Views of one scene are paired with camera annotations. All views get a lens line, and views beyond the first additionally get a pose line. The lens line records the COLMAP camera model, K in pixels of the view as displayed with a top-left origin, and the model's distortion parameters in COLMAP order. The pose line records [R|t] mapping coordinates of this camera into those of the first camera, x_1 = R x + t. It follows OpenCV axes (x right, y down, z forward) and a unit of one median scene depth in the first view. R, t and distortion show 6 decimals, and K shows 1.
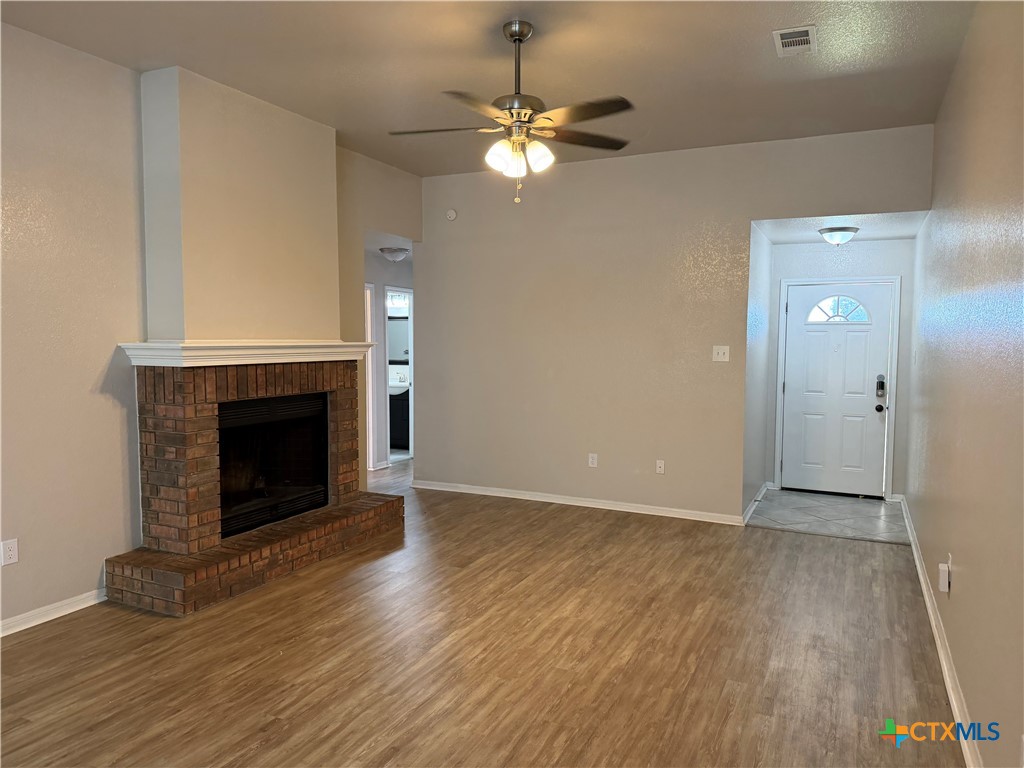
lens RADIAL K [[720.6, 0, 513.5], [0, 720.6, 381.0], [0, 0, 1]] dist [0.156325, -0.245974]
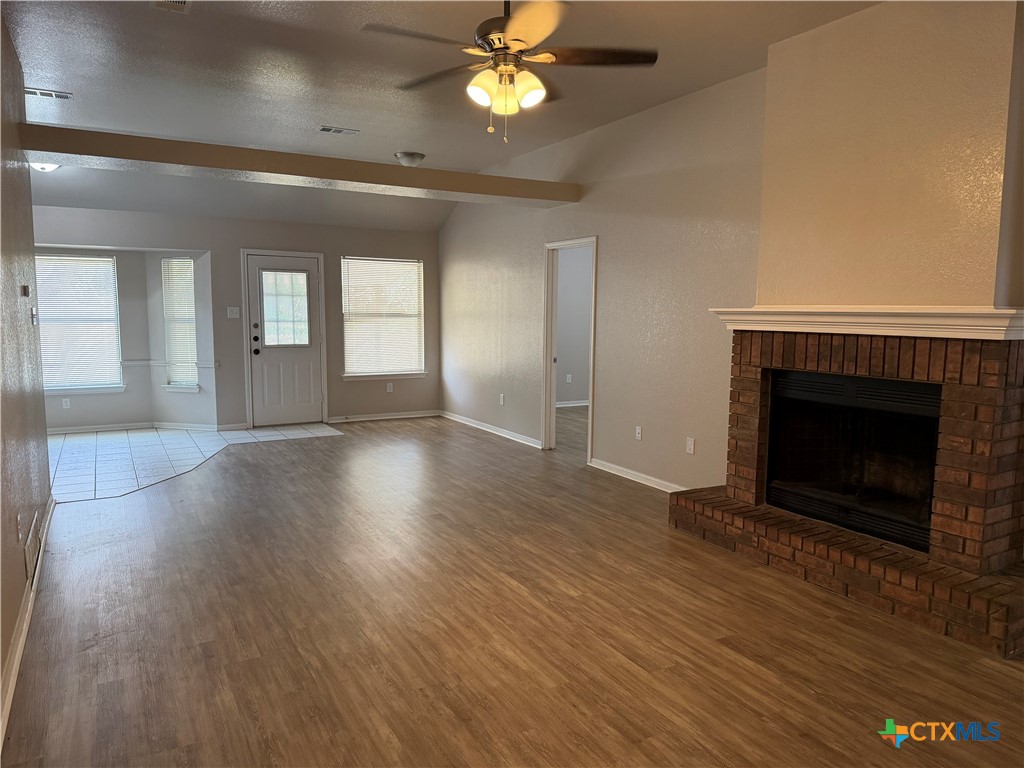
lens RADIAL K [[712.9, 0, 506.7], [0, 712.9, 388.6], [0, 0, 1]] dist [0.063328, -0.077798]
pose [[-0.584758, 0.082040, -0.807049, 0.599096], [-0.061410, 0.987541, 0.144883, -0.062702], [0.808880, 0.134282, -0.572435, 1.264139]]
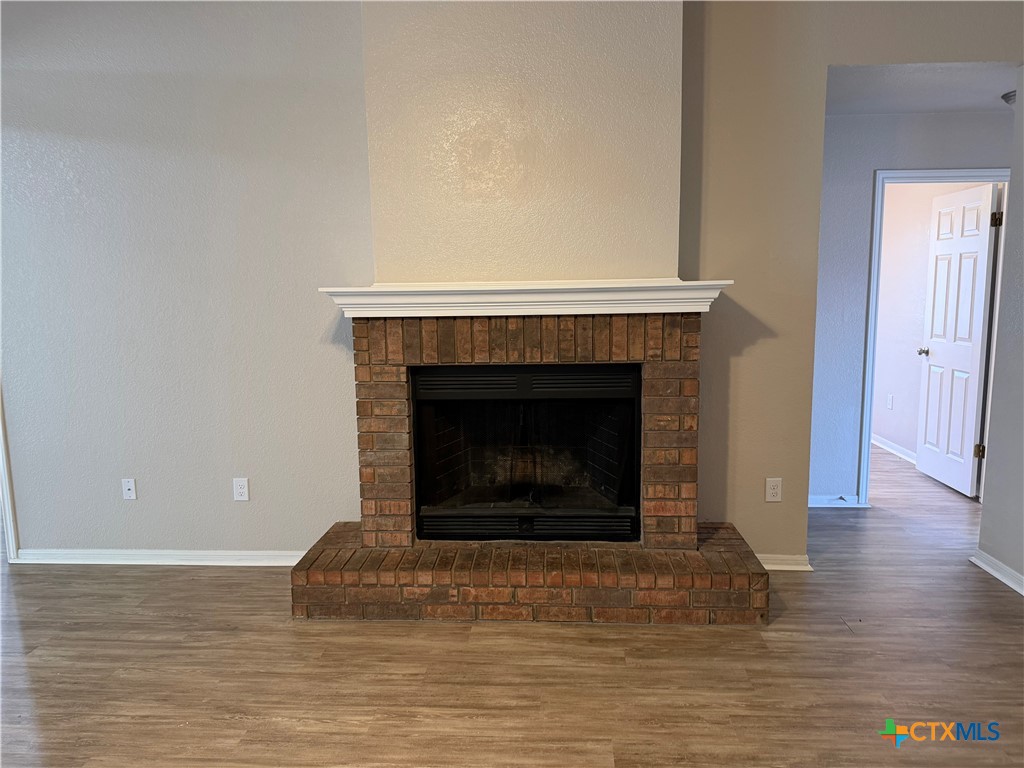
lens RADIAL K [[720.6, 0, 513.5], [0, 720.6, 381.0], [0, 0, 1]] dist [0.156325, -0.245974]
pose [[0.366829, 0.114922, -0.923163, 0.331667], [-0.038970, 0.993368, 0.108177, -0.039745], [0.929472, -0.003706, 0.368875, 0.810480]]
